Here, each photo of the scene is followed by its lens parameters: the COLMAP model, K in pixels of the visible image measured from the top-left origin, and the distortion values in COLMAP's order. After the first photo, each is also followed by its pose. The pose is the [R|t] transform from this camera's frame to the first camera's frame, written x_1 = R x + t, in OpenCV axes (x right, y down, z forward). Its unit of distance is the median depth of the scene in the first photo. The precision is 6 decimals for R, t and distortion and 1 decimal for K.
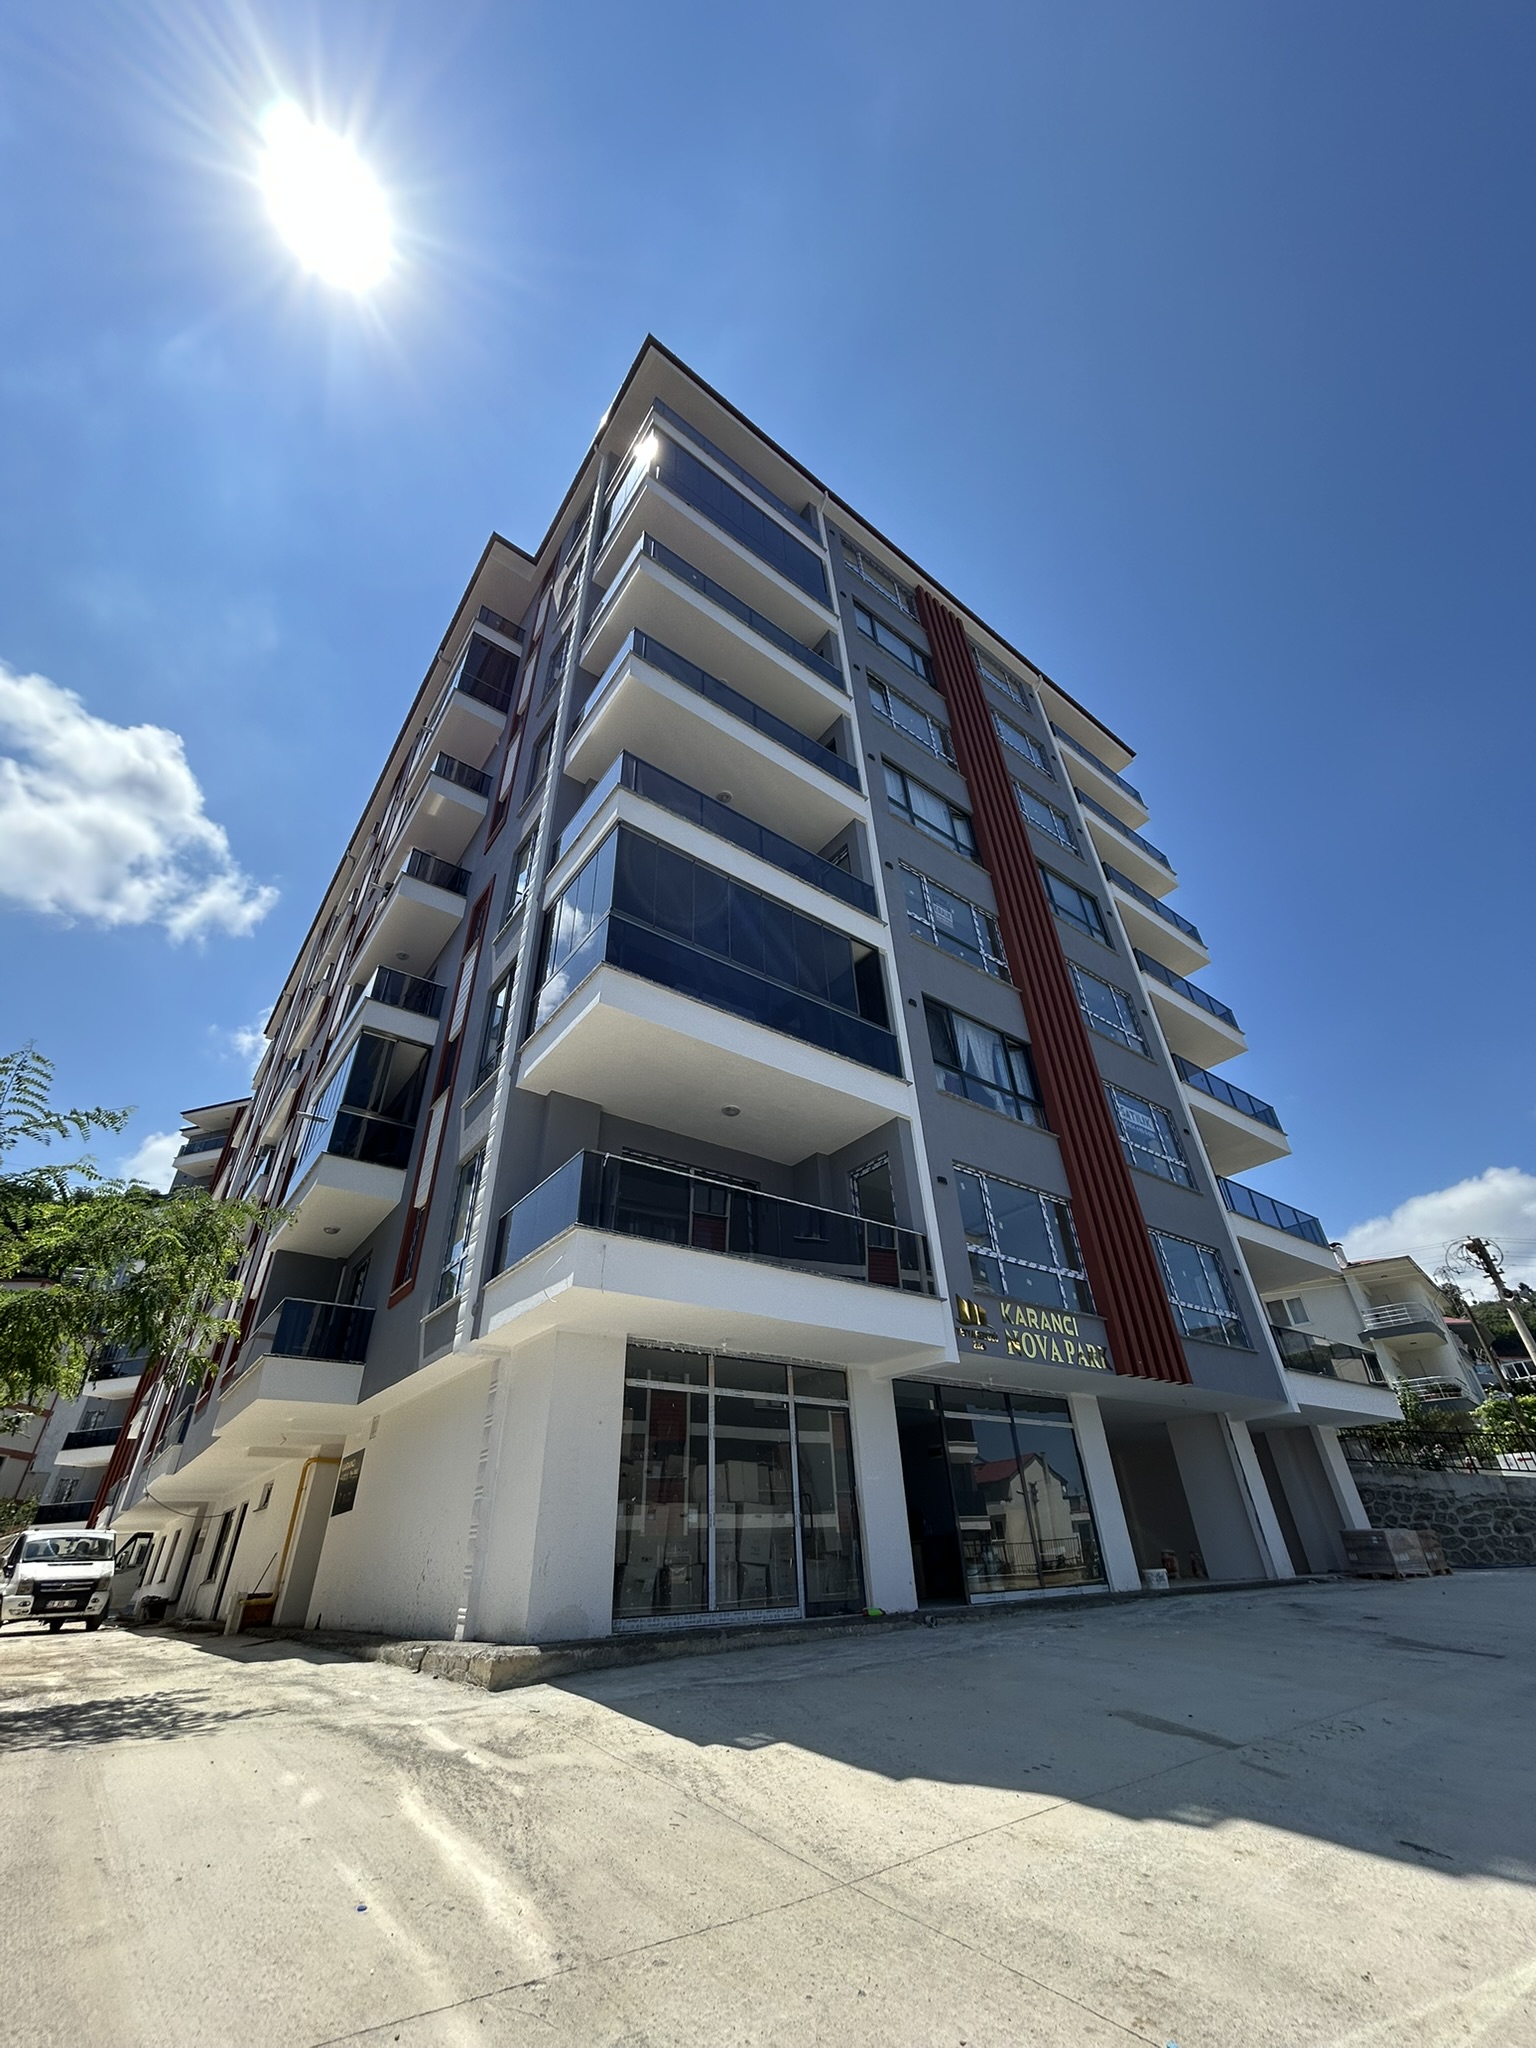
lens RADIAL K [[820.7, 0, 764.7], [0, 820.7, 1026.6], [0, 0, 1]] dist [-0.005740, 0.003641]
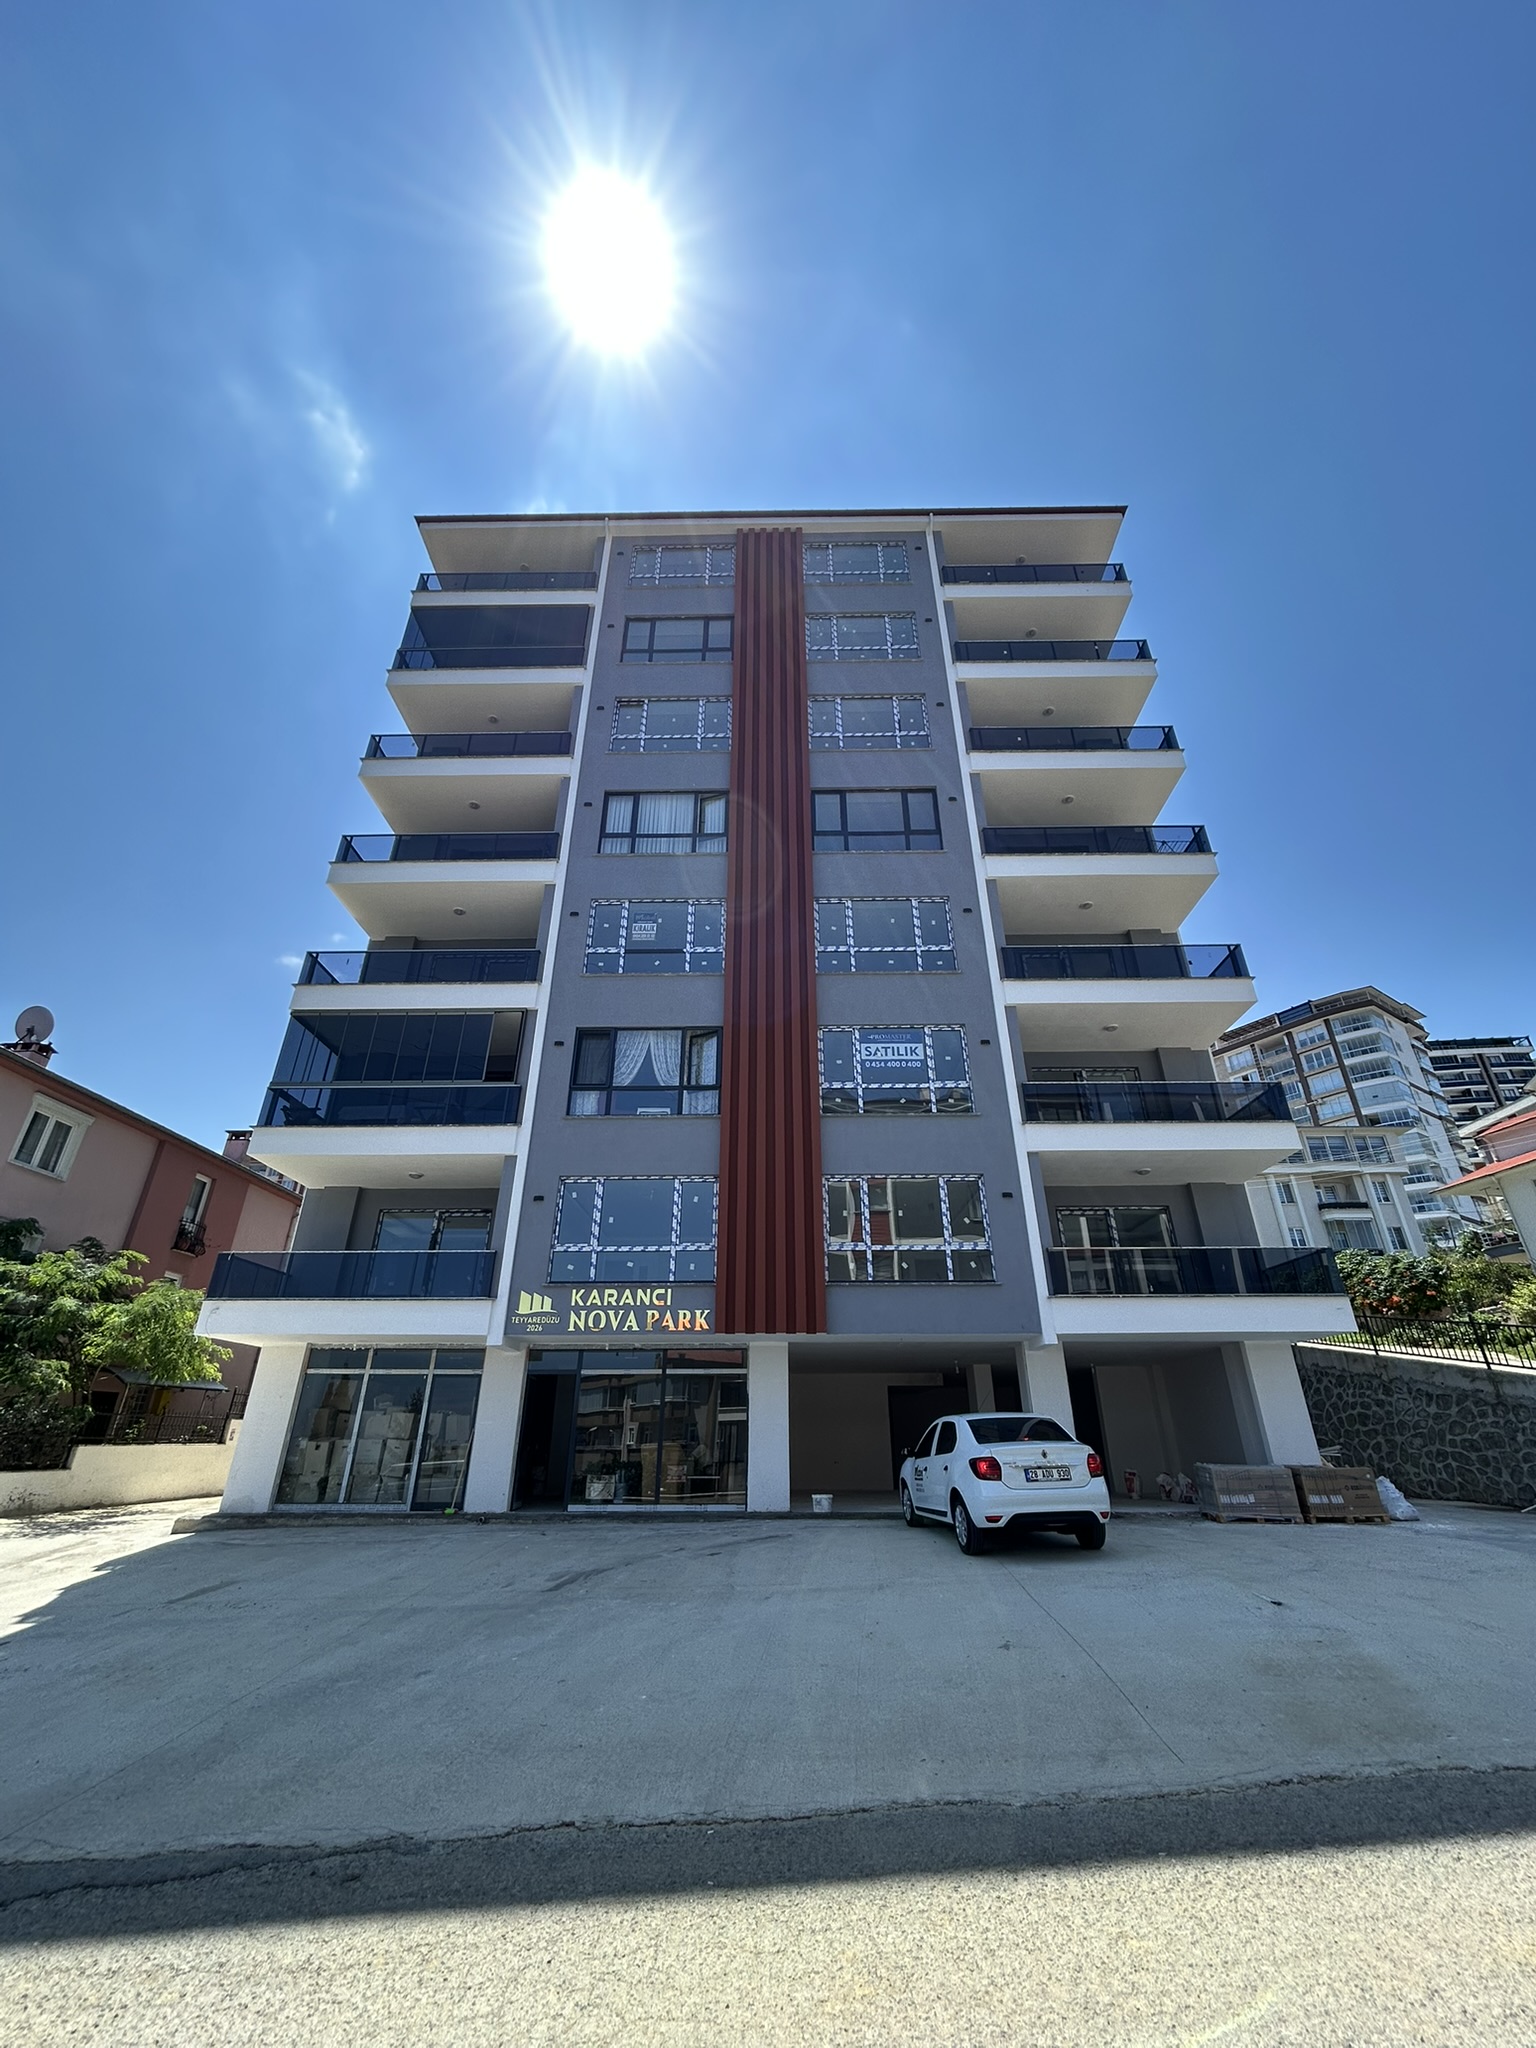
lens RADIAL K [[820.7, 0, 763.7], [0, 820.7, 1023.1], [0, 0, 1]] dist [-0.005740, 0.003641]
pose [[0.787365, -0.248809, -0.564049, 1.304179], [0.319569, 0.947140, 0.028295, 0.006109], [0.527193, -0.202531, 0.825257, 0.192848]]
